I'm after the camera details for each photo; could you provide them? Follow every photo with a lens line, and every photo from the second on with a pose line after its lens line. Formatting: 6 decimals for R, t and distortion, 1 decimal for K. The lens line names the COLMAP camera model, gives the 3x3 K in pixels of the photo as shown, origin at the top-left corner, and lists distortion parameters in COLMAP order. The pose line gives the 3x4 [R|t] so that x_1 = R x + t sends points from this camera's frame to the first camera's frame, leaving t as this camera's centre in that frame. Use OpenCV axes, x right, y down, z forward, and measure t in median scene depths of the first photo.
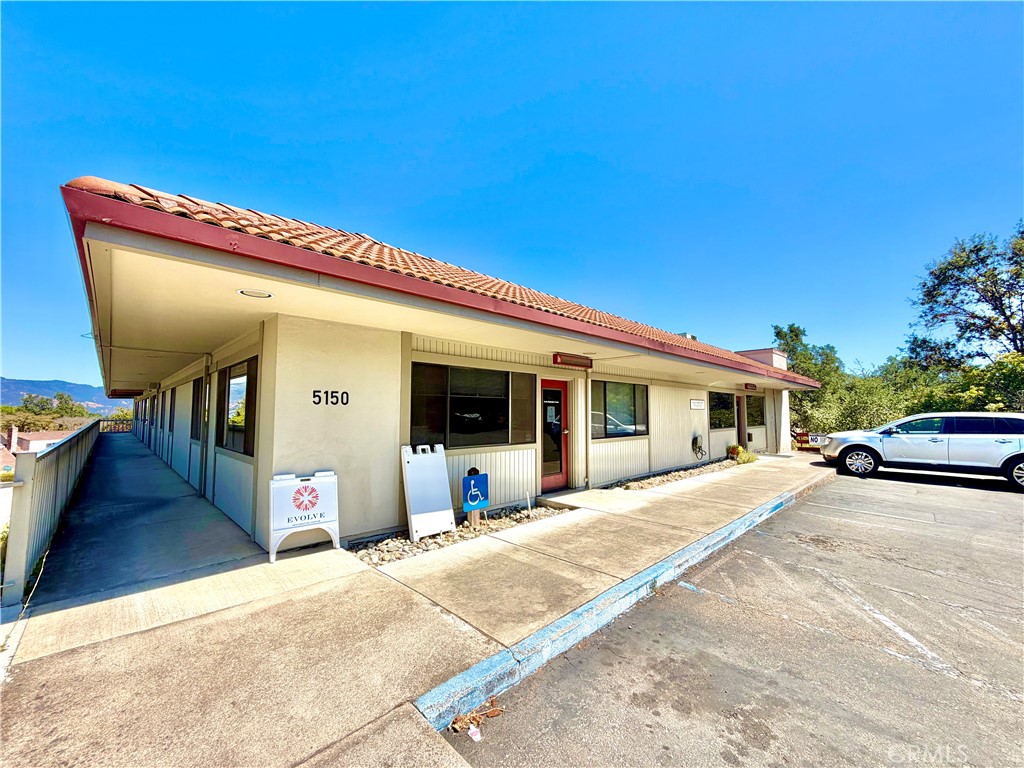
lens RADIAL K [[407.5, 0, 505.9], [0, 407.5, 385.0], [0, 0, 1]] dist [0.001020, 0.000224]
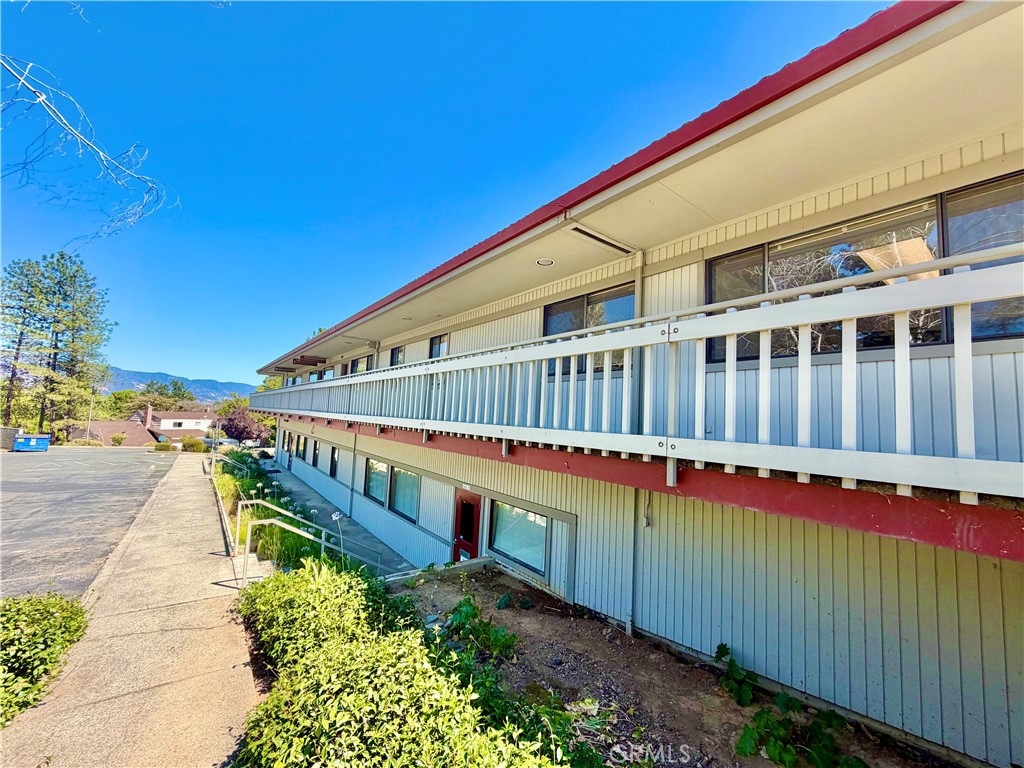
lens RADIAL K [[407.5, 0, 510.0], [0, 407.5, 382.0], [0, 0, 1]] dist [0.001020, 0.000224]
pose [[0.991113, 0.038954, -0.127189, -0.532805], [-0.042042, 0.998881, -0.021683, 0.118399], [0.126202, 0.026837, 0.991641, 0.137912]]
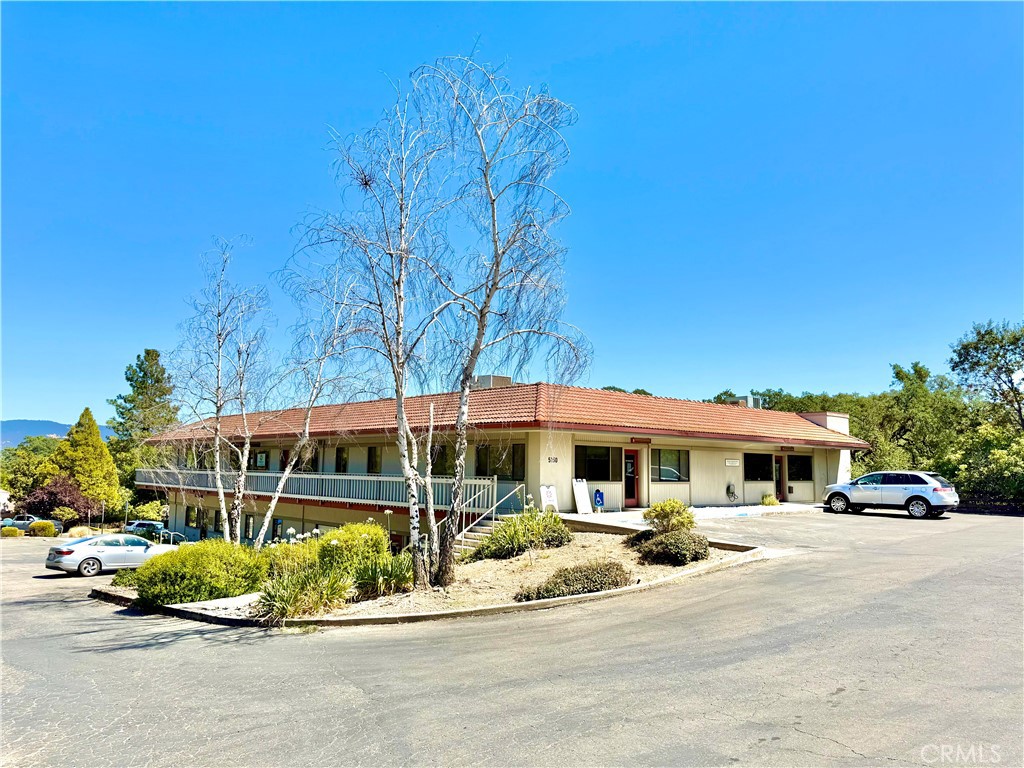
lens RADIAL K [[714.8, 0, 502.3], [0, 714.8, 389.0], [0, 0, 1]] dist [0.004650, -0.024449]
pose [[0.999133, 0.013765, -0.039279, -0.276067], [-0.015198, 0.999221, -0.036411, -0.127438], [0.038748, 0.036976, 0.998565, -1.841294]]
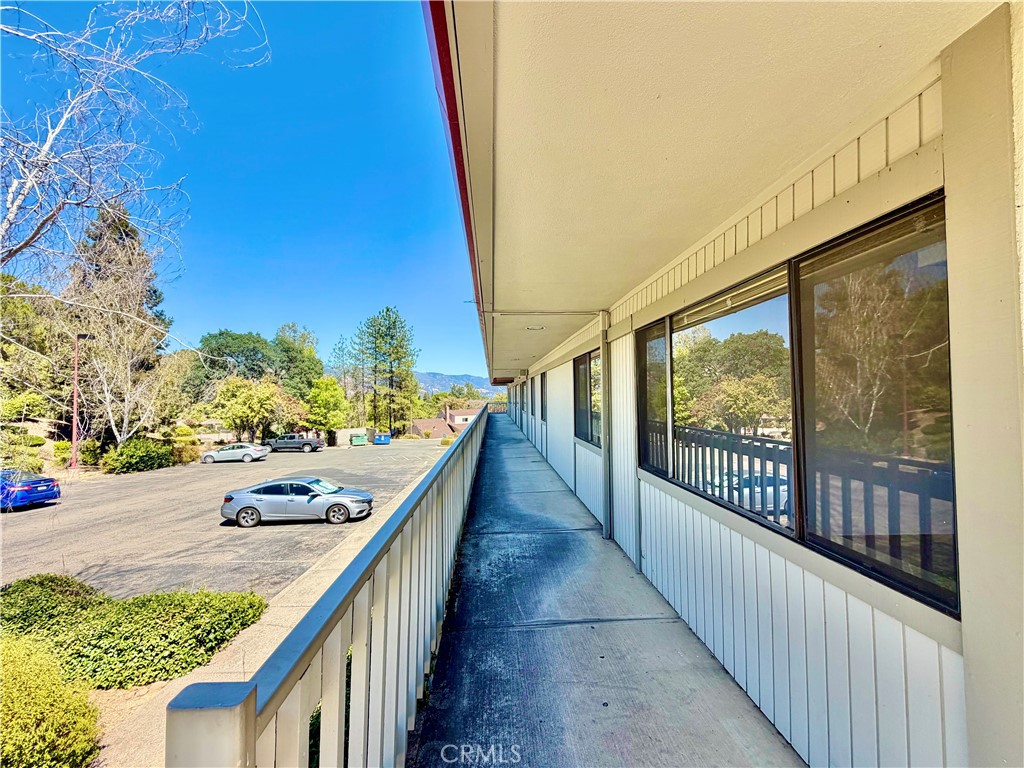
lens RADIAL K [[407.5, 0, 510.6], [0, 407.5, 385.9], [0, 0, 1]] dist [0.001020, 0.000224]
pose [[0.748270, -0.021381, -0.663049, -0.260685], [0.051429, 0.998342, 0.025845, 0.009181], [0.661397, -0.053439, 0.748129, 0.262665]]
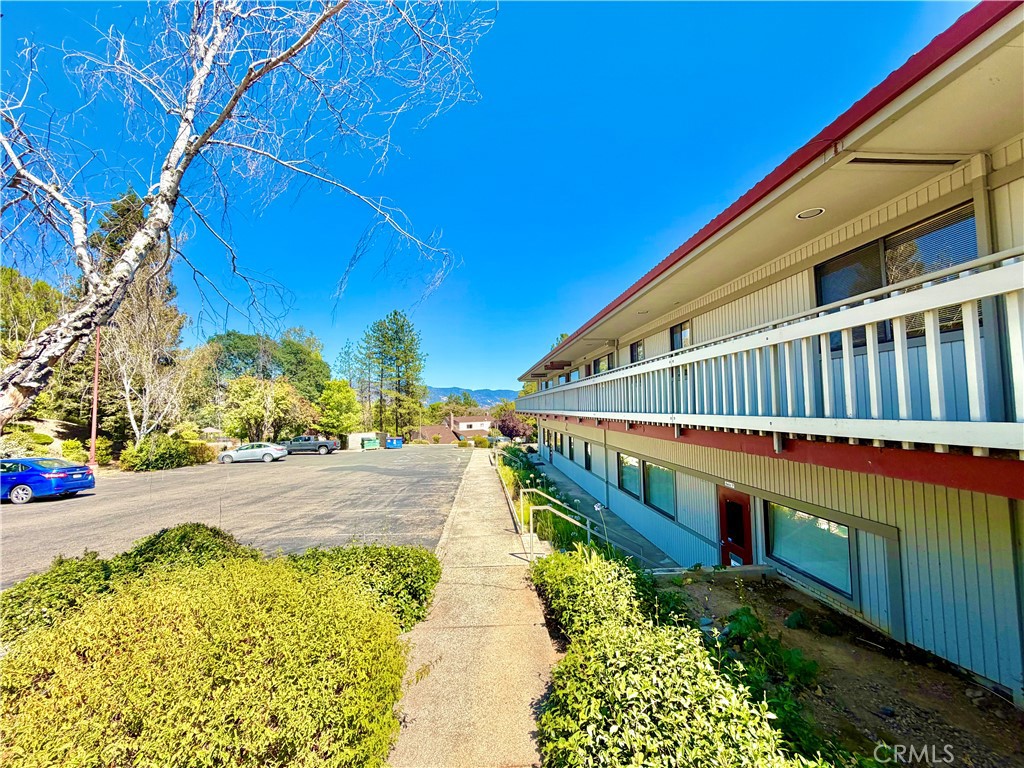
lens RADIAL K [[407.5, 0, 511.2], [0, 407.5, 384.0], [0, 0, 1]] dist [0.001020, 0.000224]
pose [[0.764482, -0.047942, -0.642860, -0.533959], [0.057140, 0.998345, -0.006502, 0.114278], [0.642108, -0.031762, 0.765956, 0.126756]]
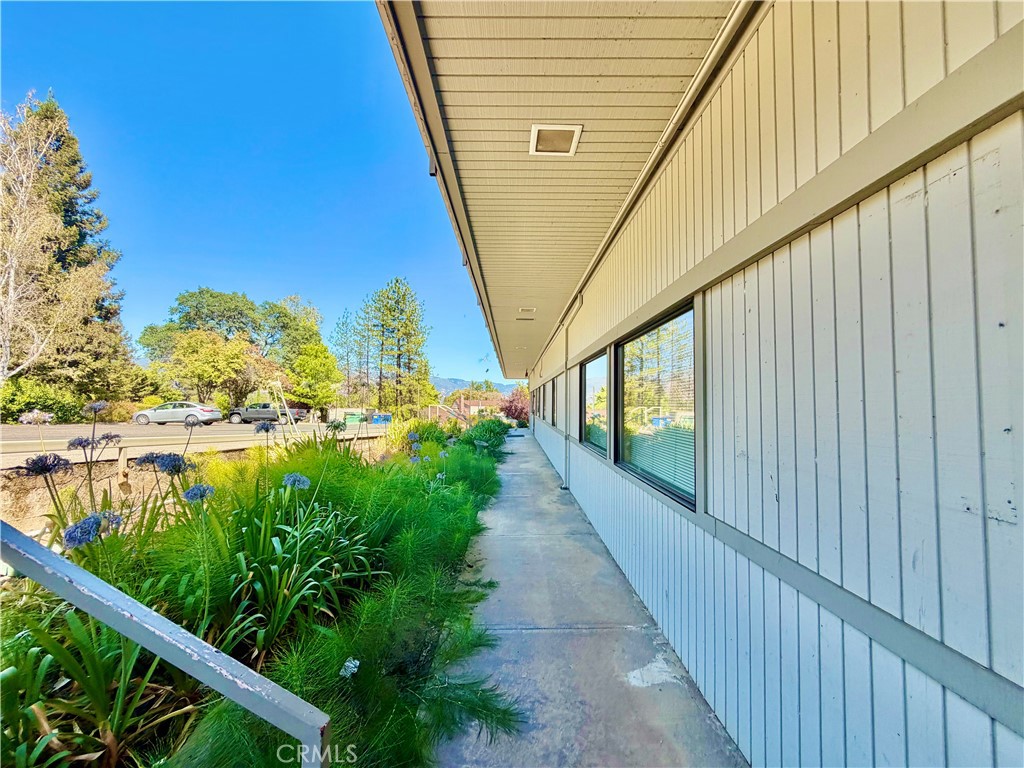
lens RADIAL K [[407.5, 0, 509.3], [0, 407.5, 383.2], [0, 0, 1]] dist [0.001020, 0.000224]
pose [[0.710401, -0.023402, -0.703408, -0.764370], [0.033739, 0.999430, 0.000824, 0.357600], [0.702988, -0.024318, 0.710786, 0.810529]]
